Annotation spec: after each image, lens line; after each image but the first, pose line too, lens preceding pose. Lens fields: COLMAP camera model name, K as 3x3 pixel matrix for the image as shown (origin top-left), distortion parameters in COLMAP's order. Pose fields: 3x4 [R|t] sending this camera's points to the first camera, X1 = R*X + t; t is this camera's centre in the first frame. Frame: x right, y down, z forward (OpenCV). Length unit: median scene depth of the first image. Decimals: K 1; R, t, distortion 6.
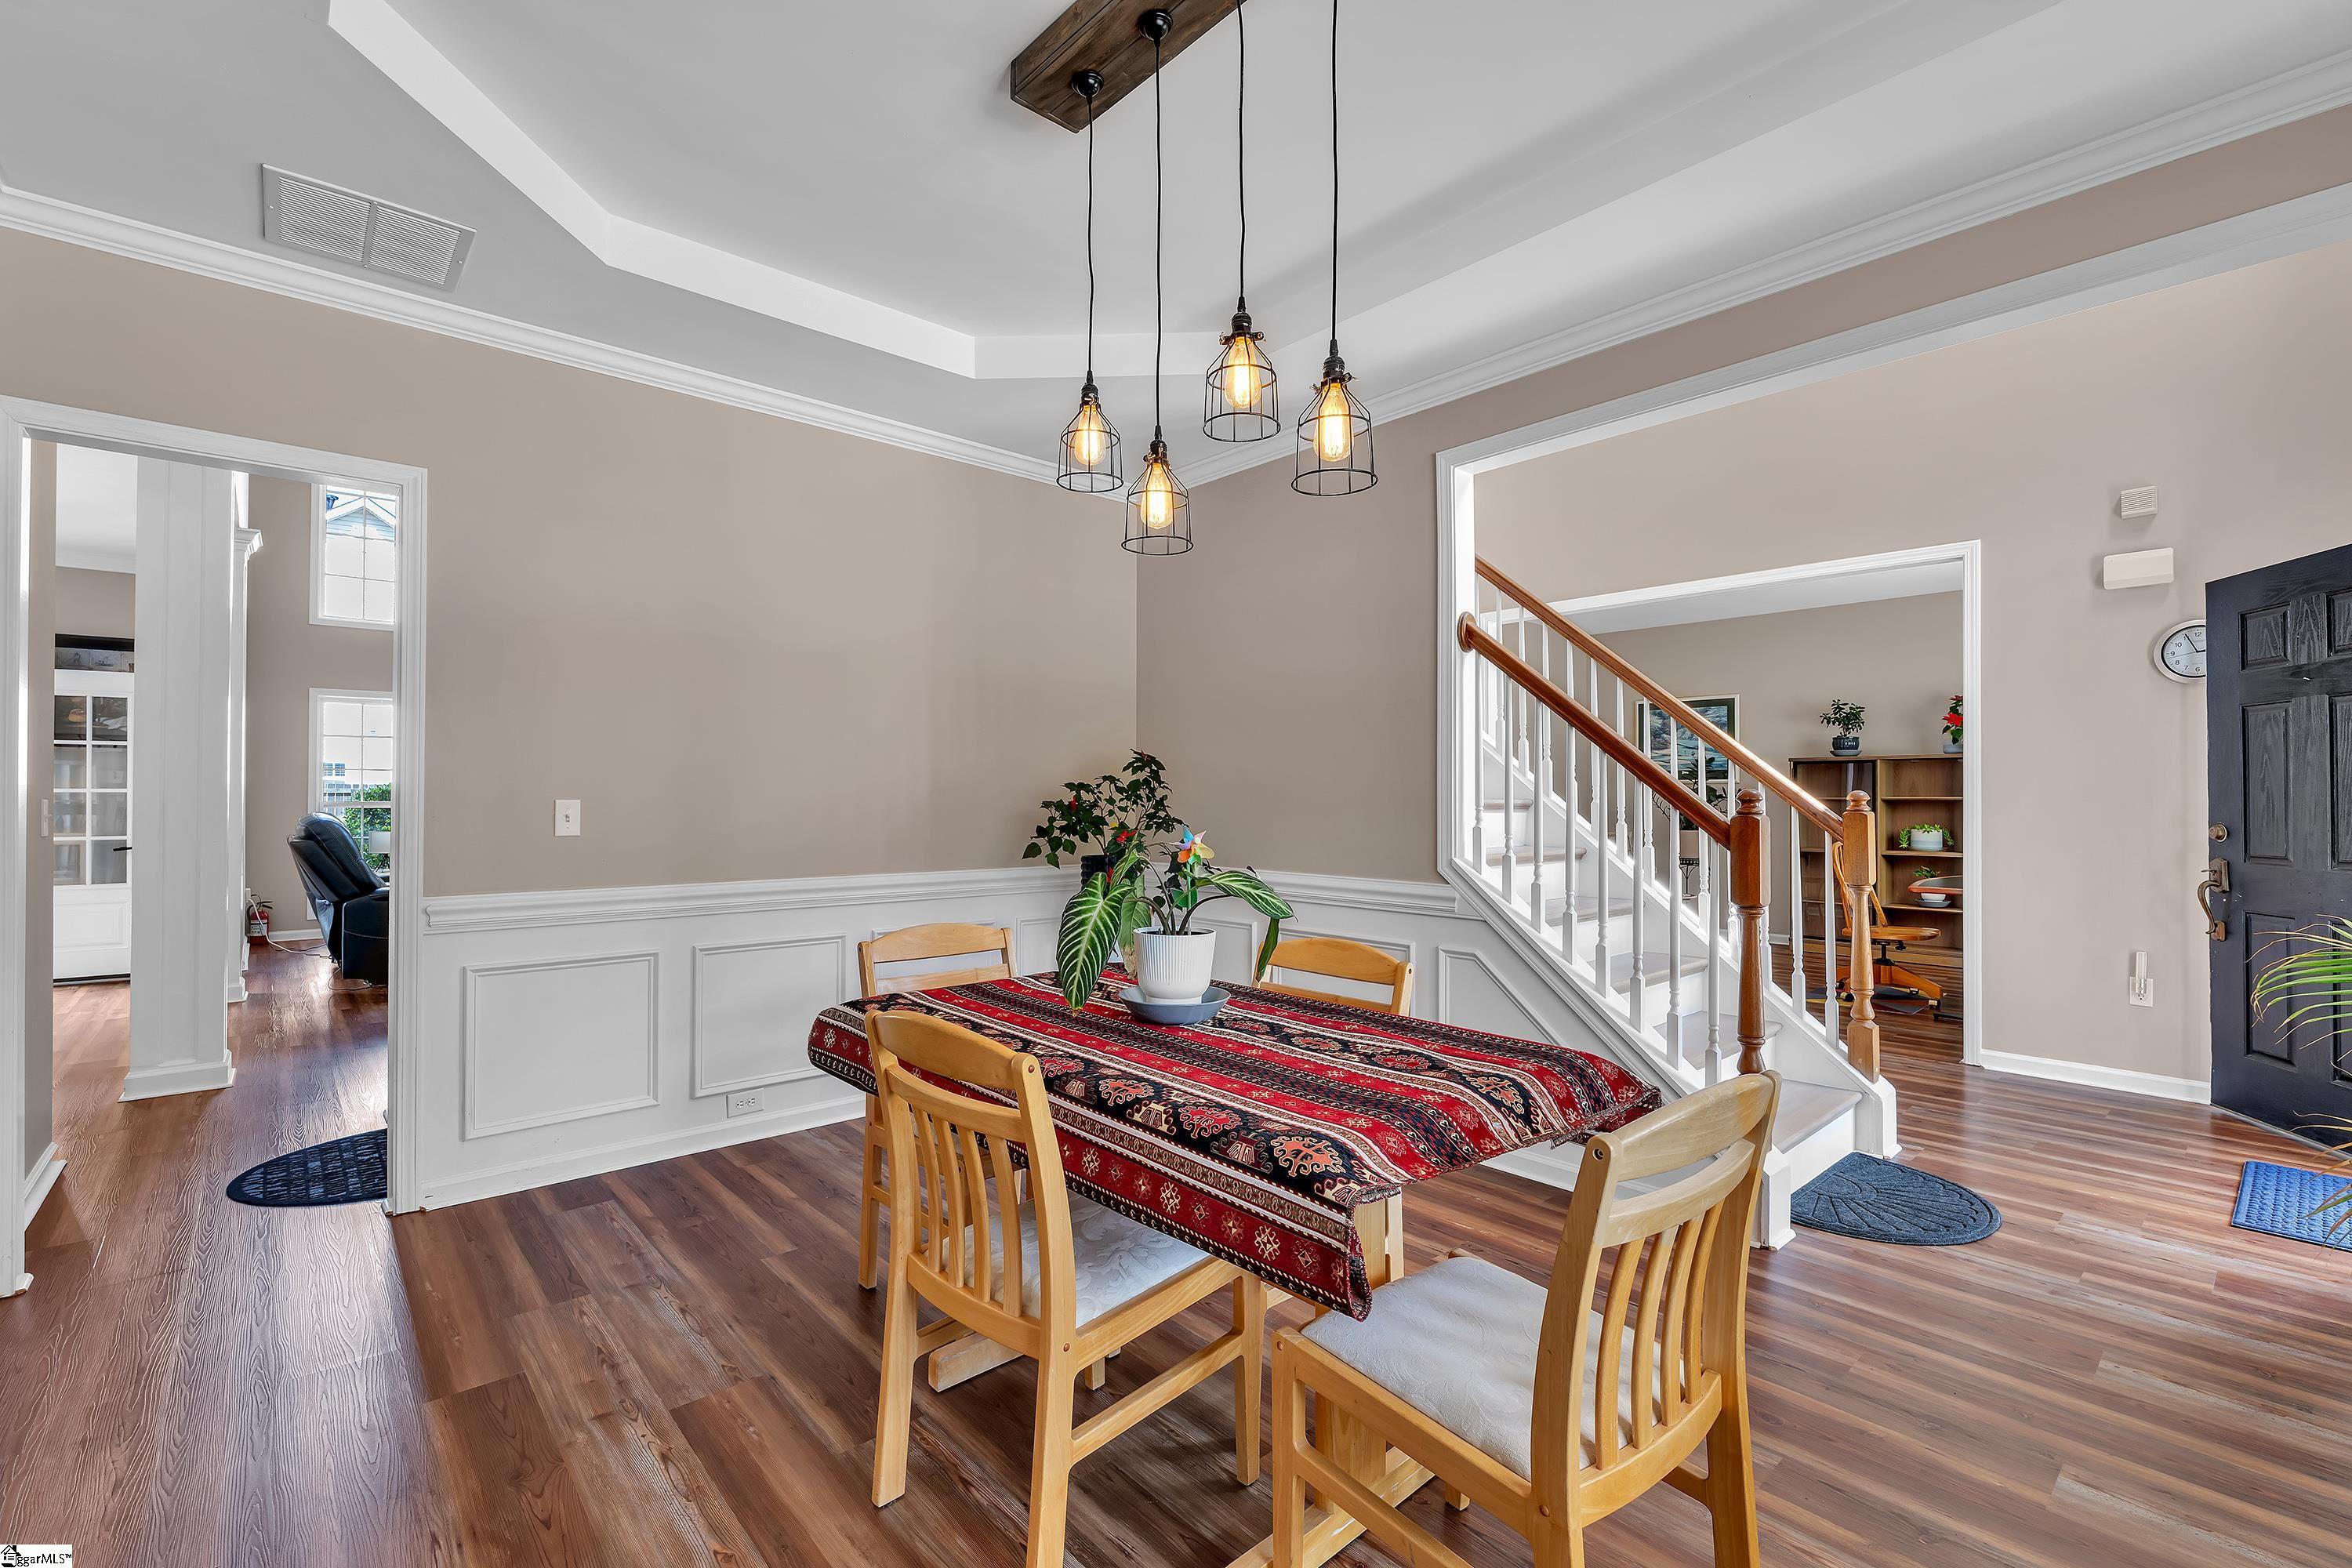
lens RADIAL K [[1025.3, 0, 1168.2], [0, 1025.3, 775.1], [0, 0, 1]] dist [-0.001239, -0.000443]
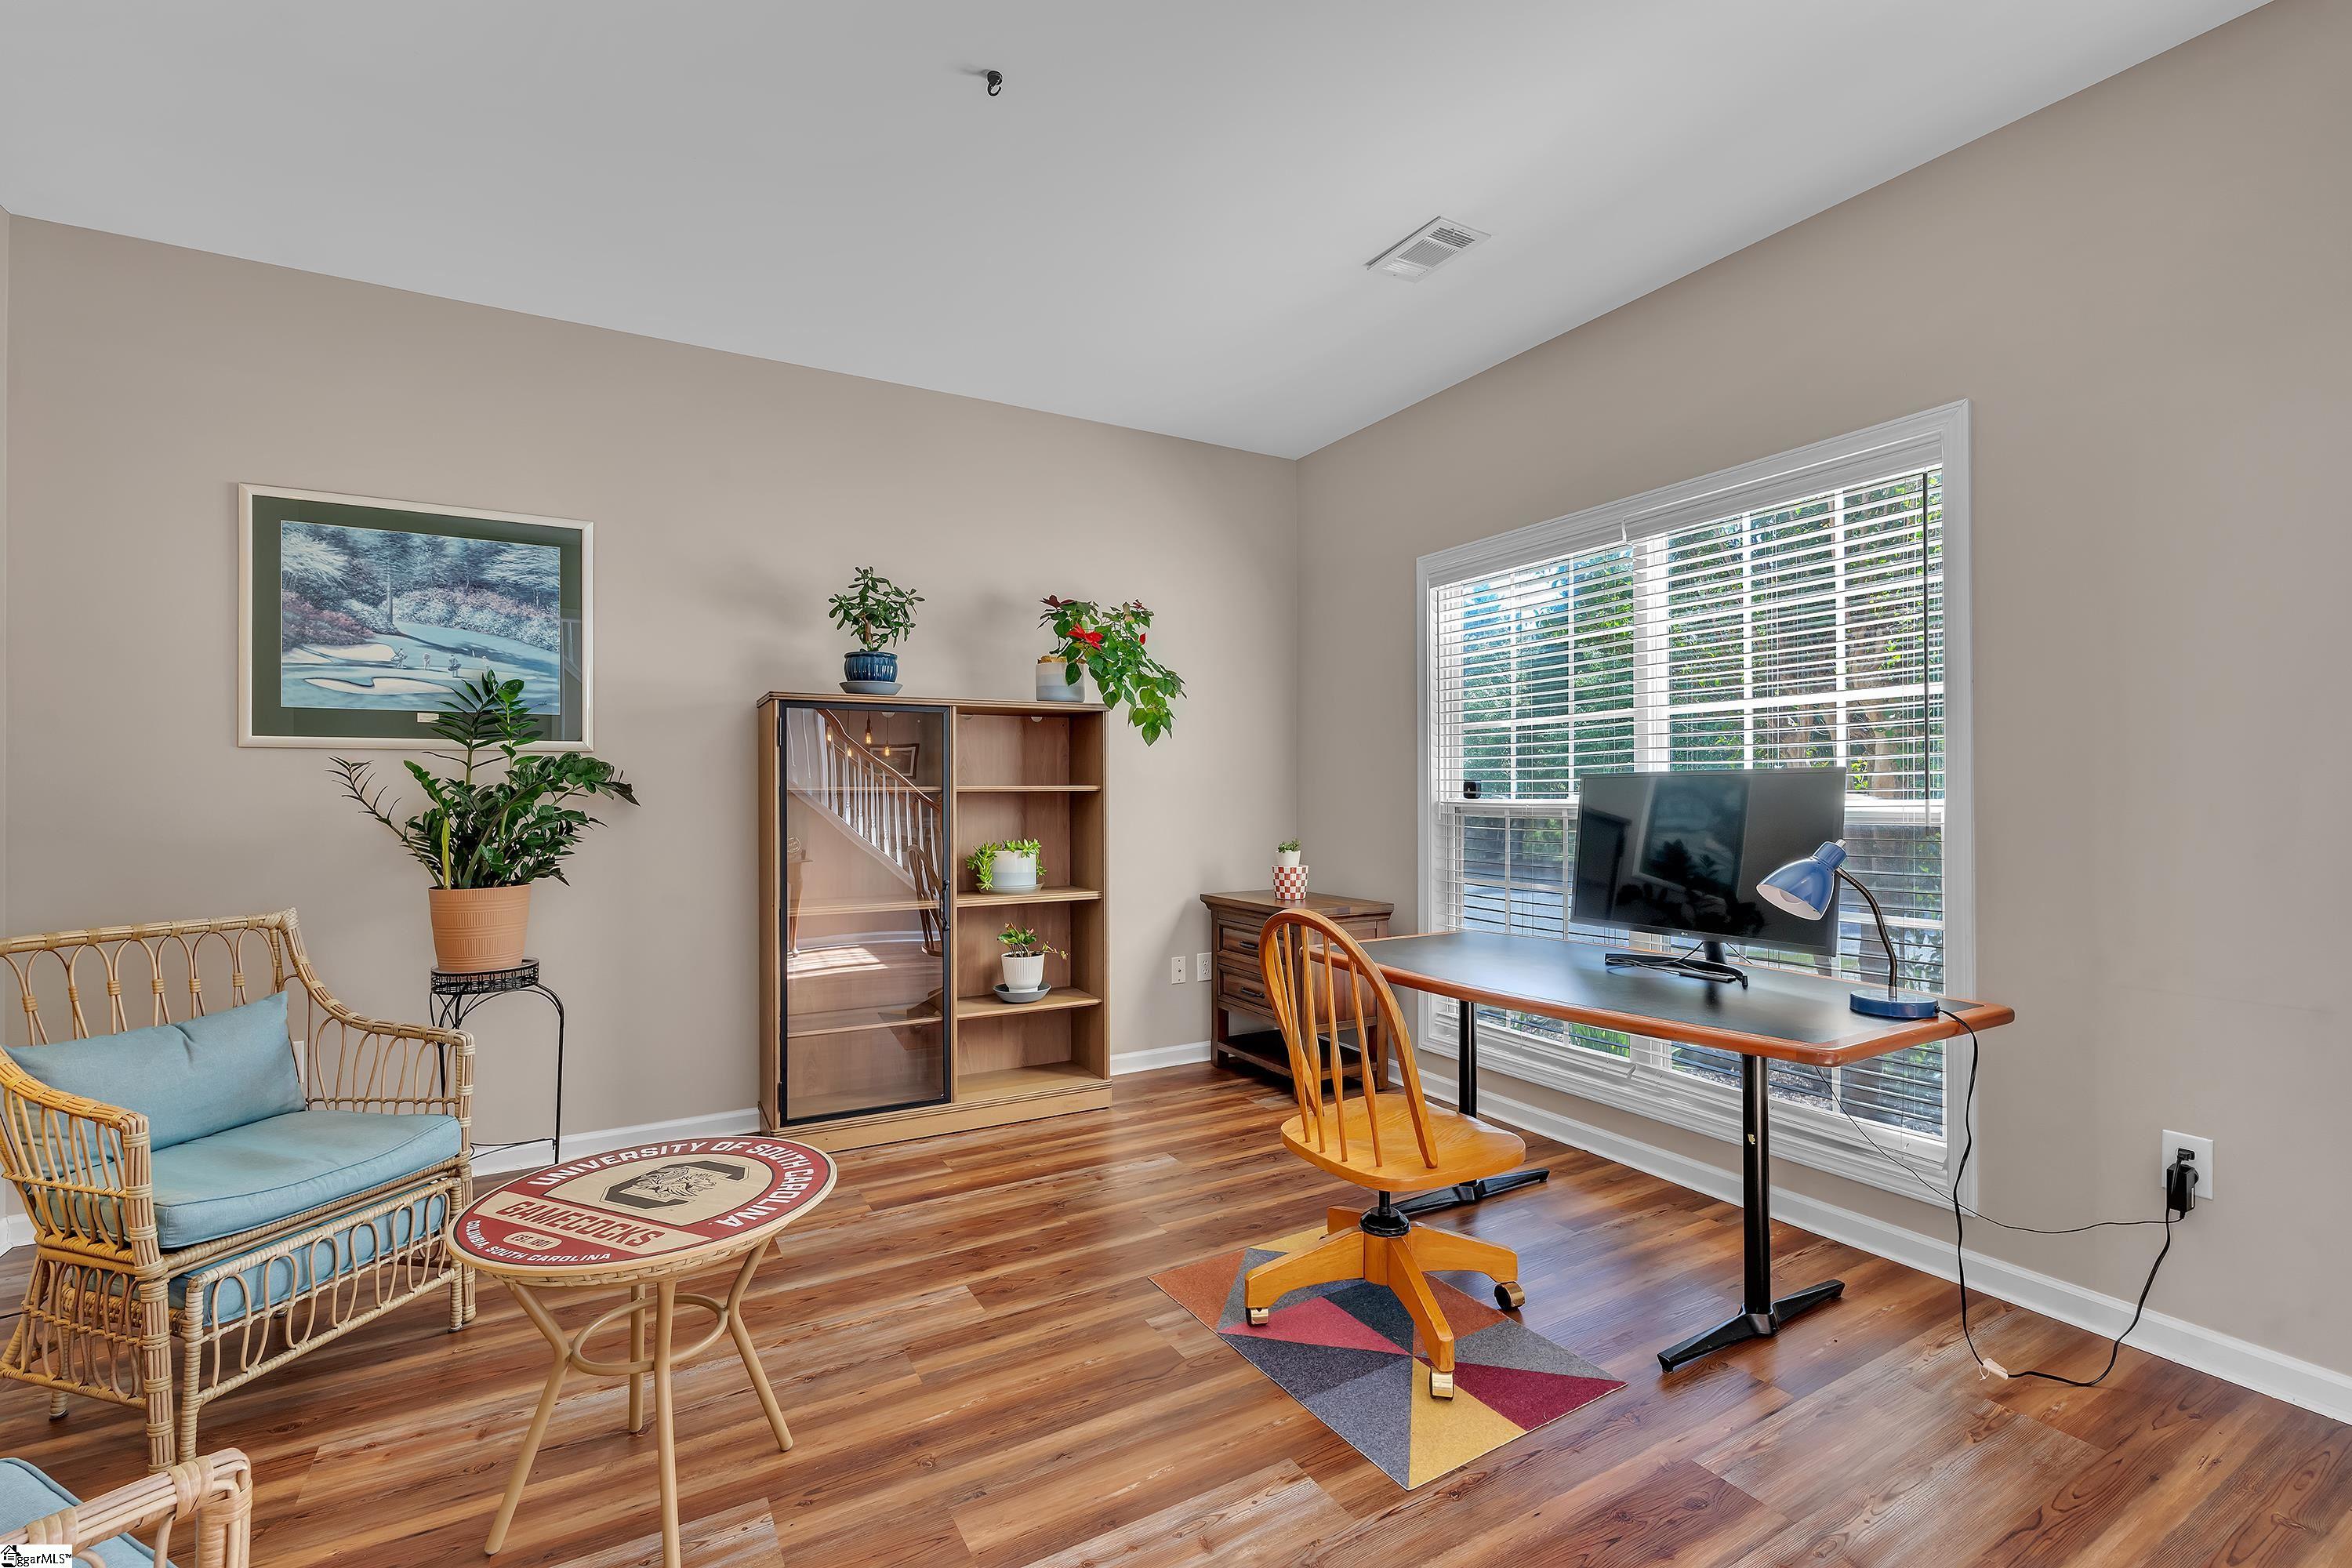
lens RADIAL K [[1025.3, 0, 1166.0], [0, 1025.3, 796.0], [0, 0, 1]] dist [-0.001239, -0.000443]
pose [[0.192256, -0.021201, 0.981116, 0.245436], [-0.002808, 0.999751, 0.022154, 0.014317], [-0.981341, -0.007014, 0.192149, 0.785188]]
